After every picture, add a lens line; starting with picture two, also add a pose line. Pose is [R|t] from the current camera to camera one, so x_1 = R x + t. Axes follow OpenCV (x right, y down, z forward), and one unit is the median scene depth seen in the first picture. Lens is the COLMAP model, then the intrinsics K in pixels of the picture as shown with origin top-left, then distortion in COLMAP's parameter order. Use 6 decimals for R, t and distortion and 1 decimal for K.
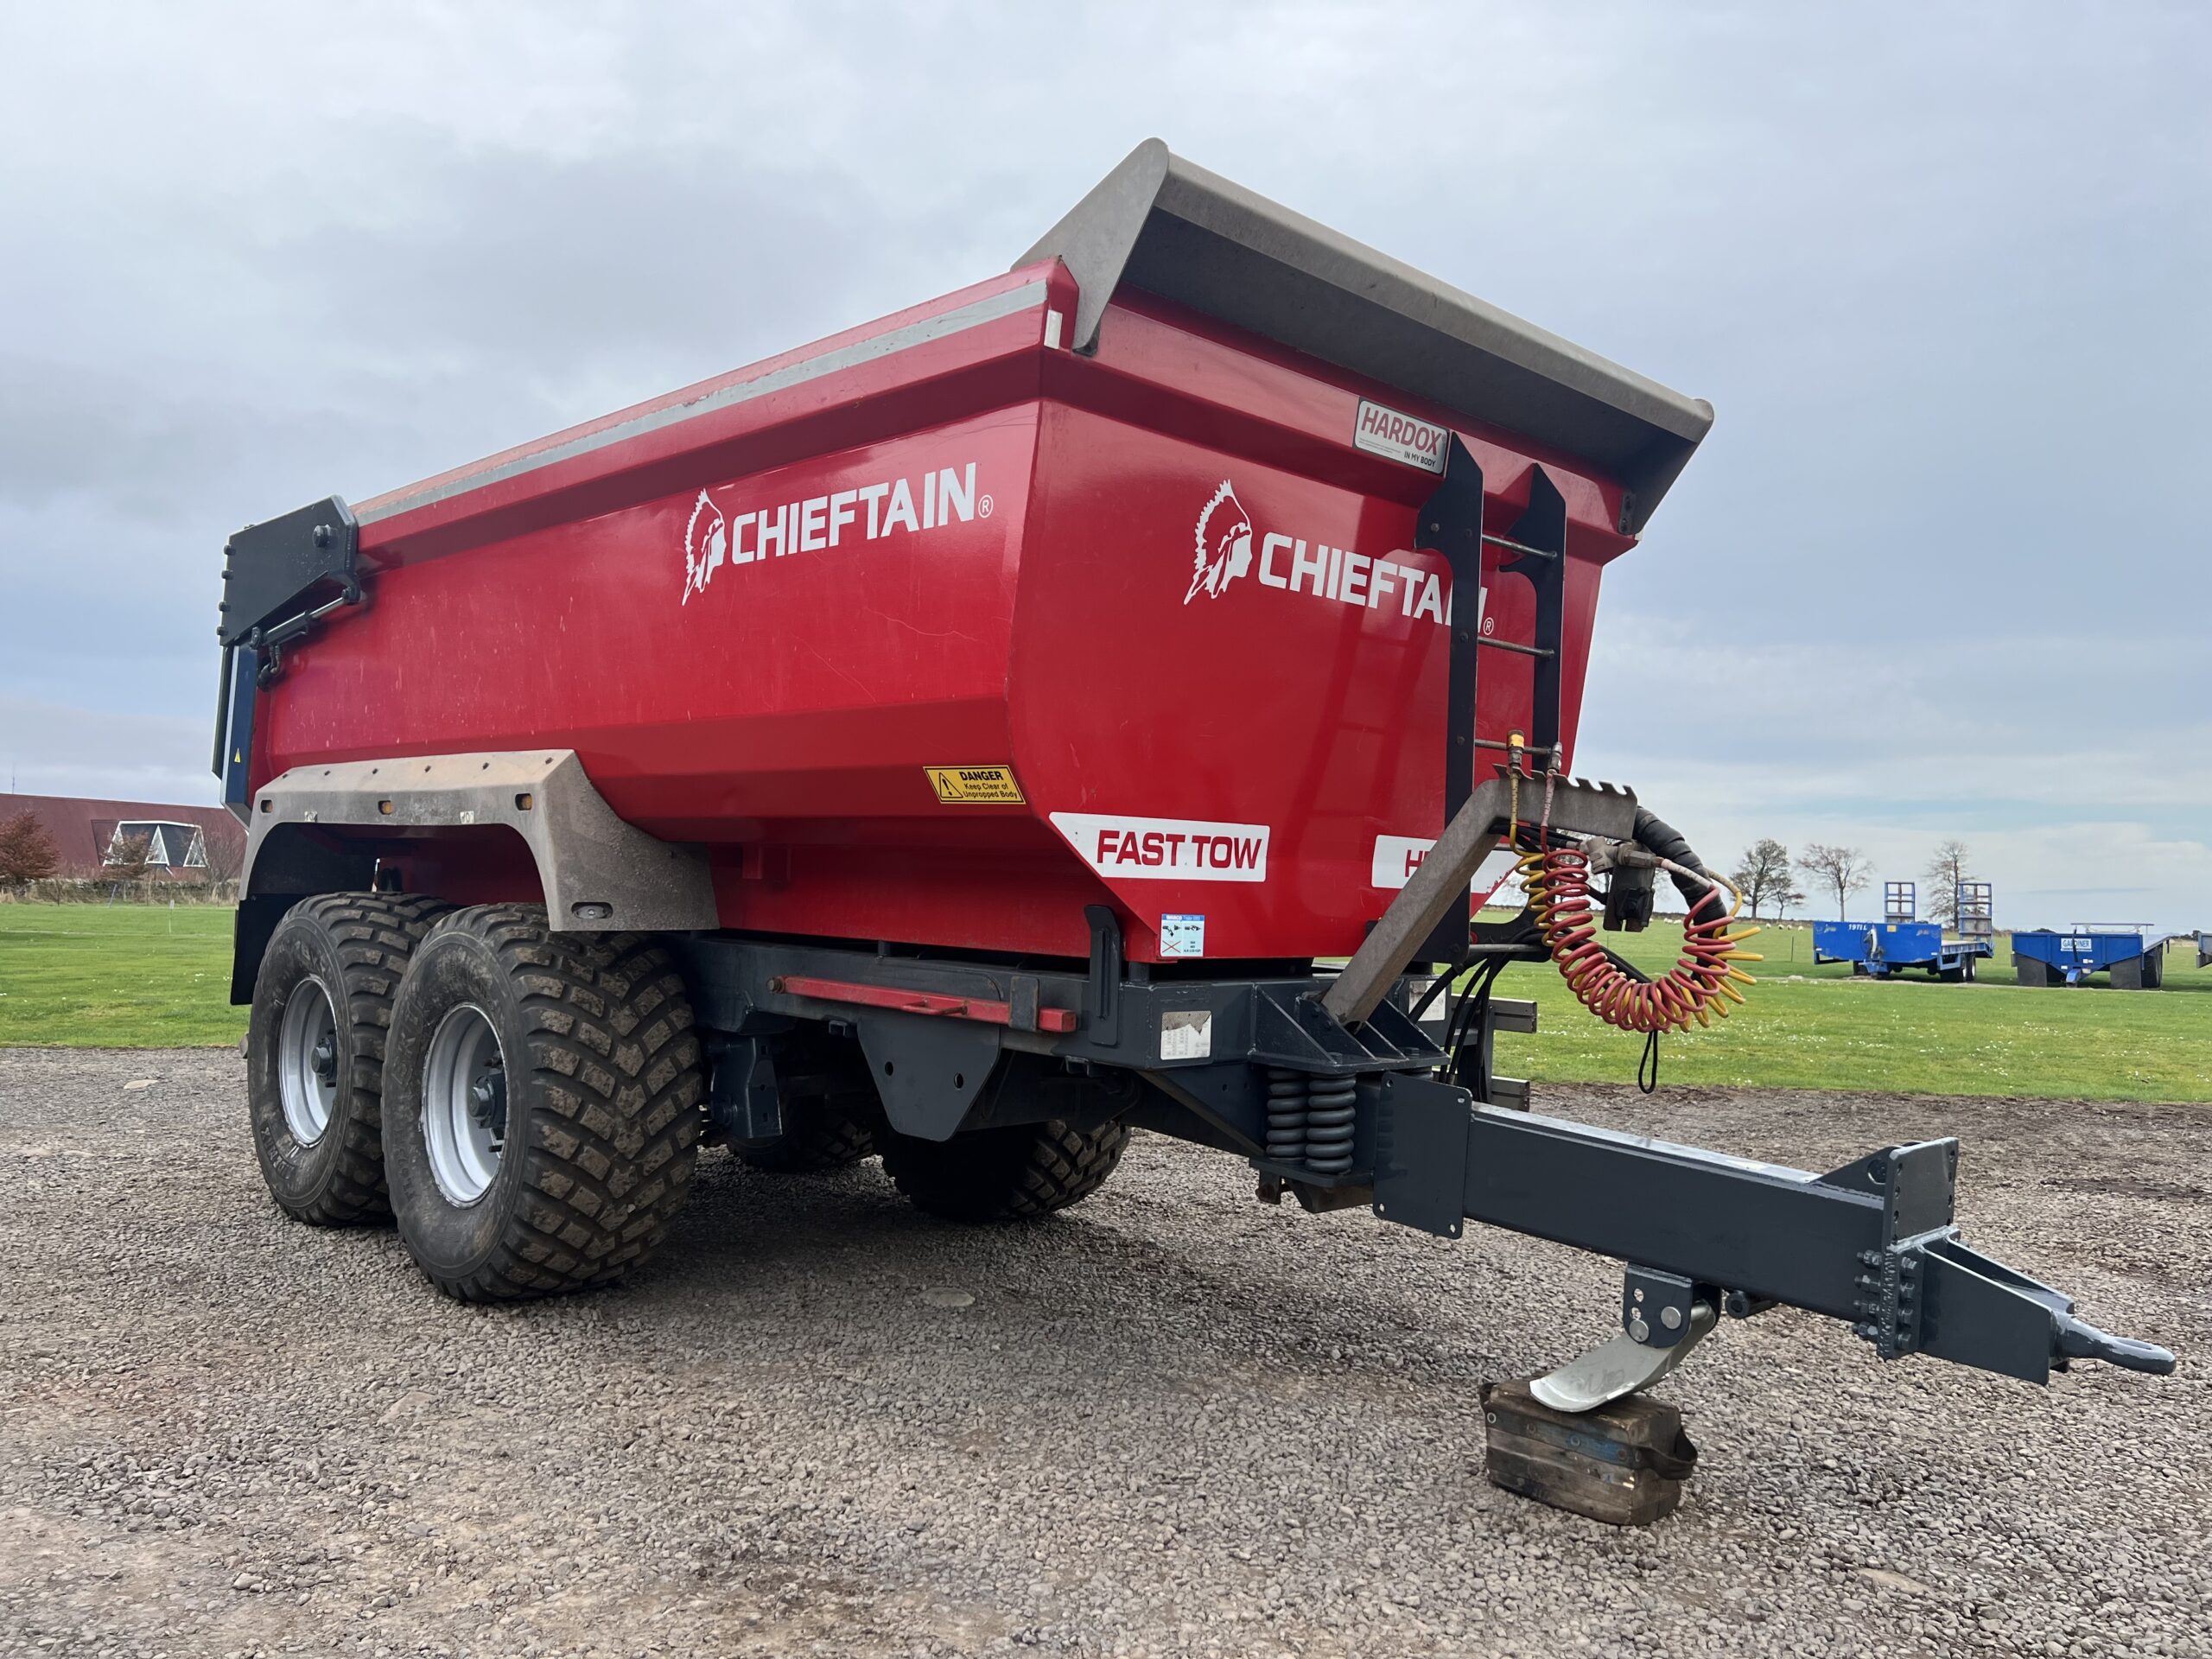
lens RADIAL K [[1646.4, 0, 1106.0], [0, 1646.4, 829.5], [0, 0, 1]] dist [0.058957, -0.070737]
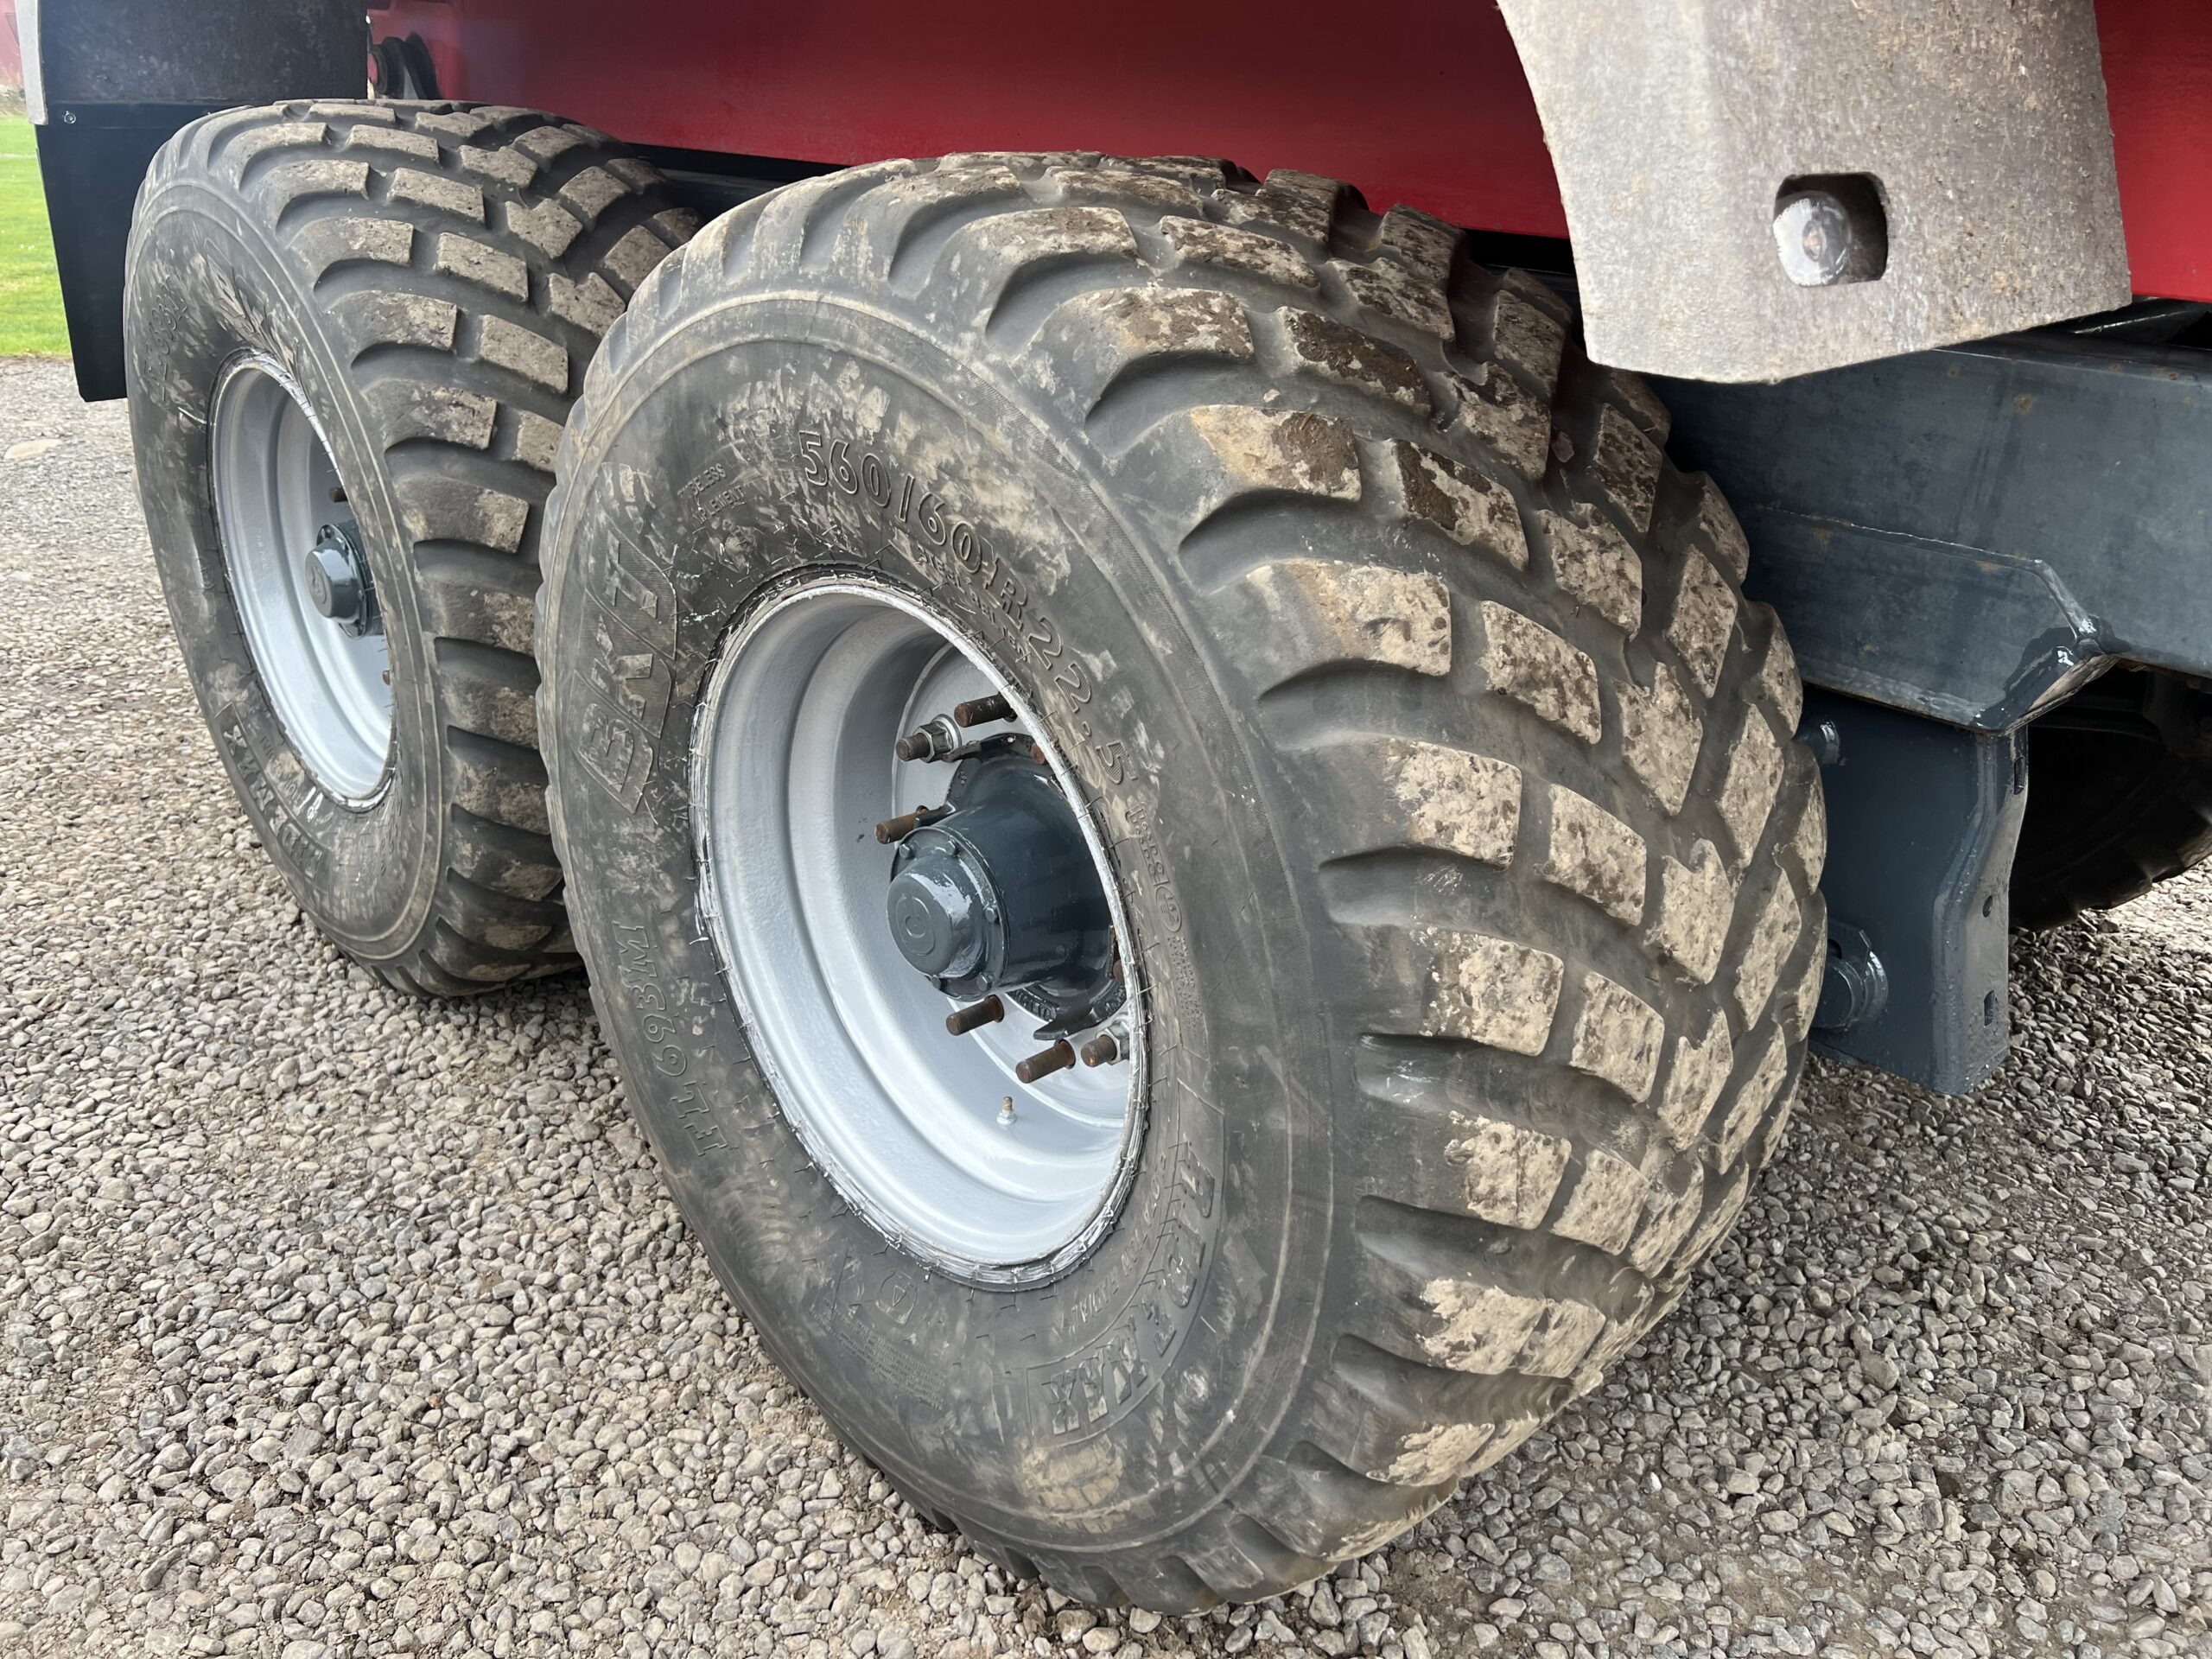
lens RADIAL K [[1646.4, 0, 1106.0], [0, 1646.4, 829.5], [0, 0, 1]] dist [0.058957, -0.070737]
pose [[0.999912, 0.009042, -0.009680, -0.404347], [-0.003971, 0.901774, 0.432190, 0.033858], [0.012637, -0.432113, 0.901731, 0.881827]]
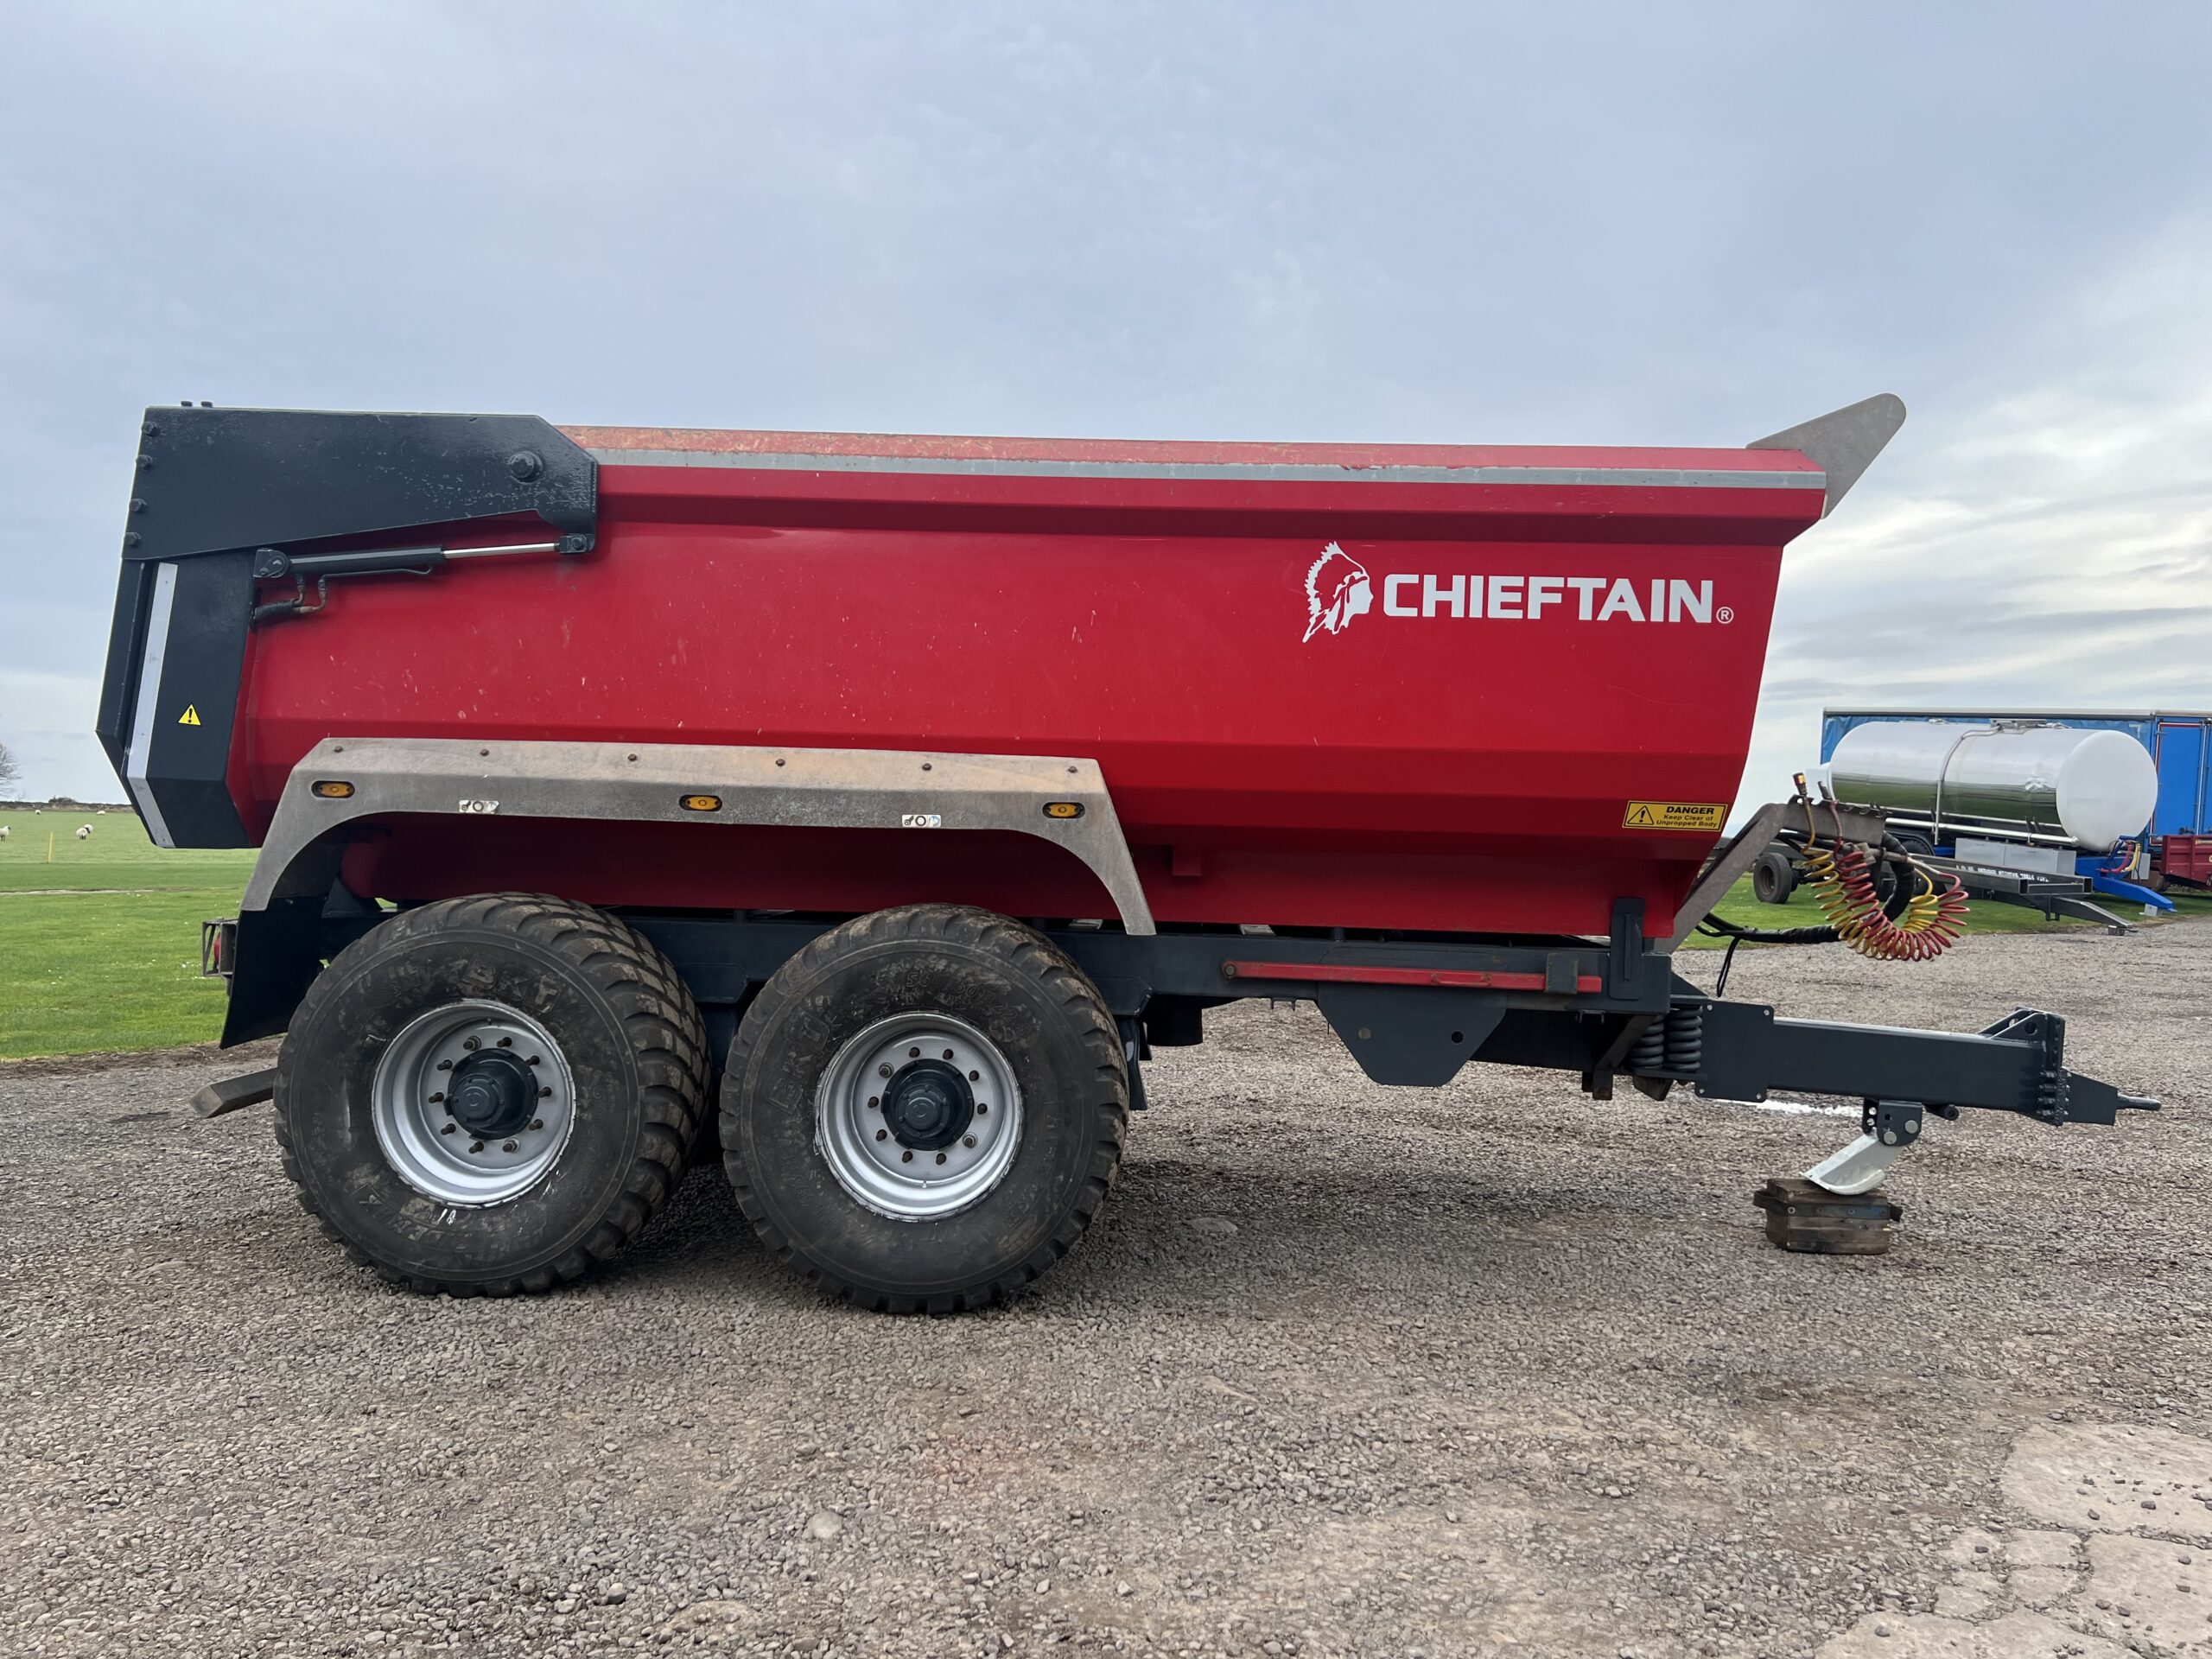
lens RADIAL K [[1606.4, 0, 1094.9], [0, 1606.4, 859.2], [0, 0, 1]] dist [0.140963, -0.191131]
pose [[0.724638, -0.027152, 0.688595, -1.117950], [-0.021954, 0.997807, 0.062448, -0.053448], [-0.688780, -0.060370, 0.722452, 0.294102]]
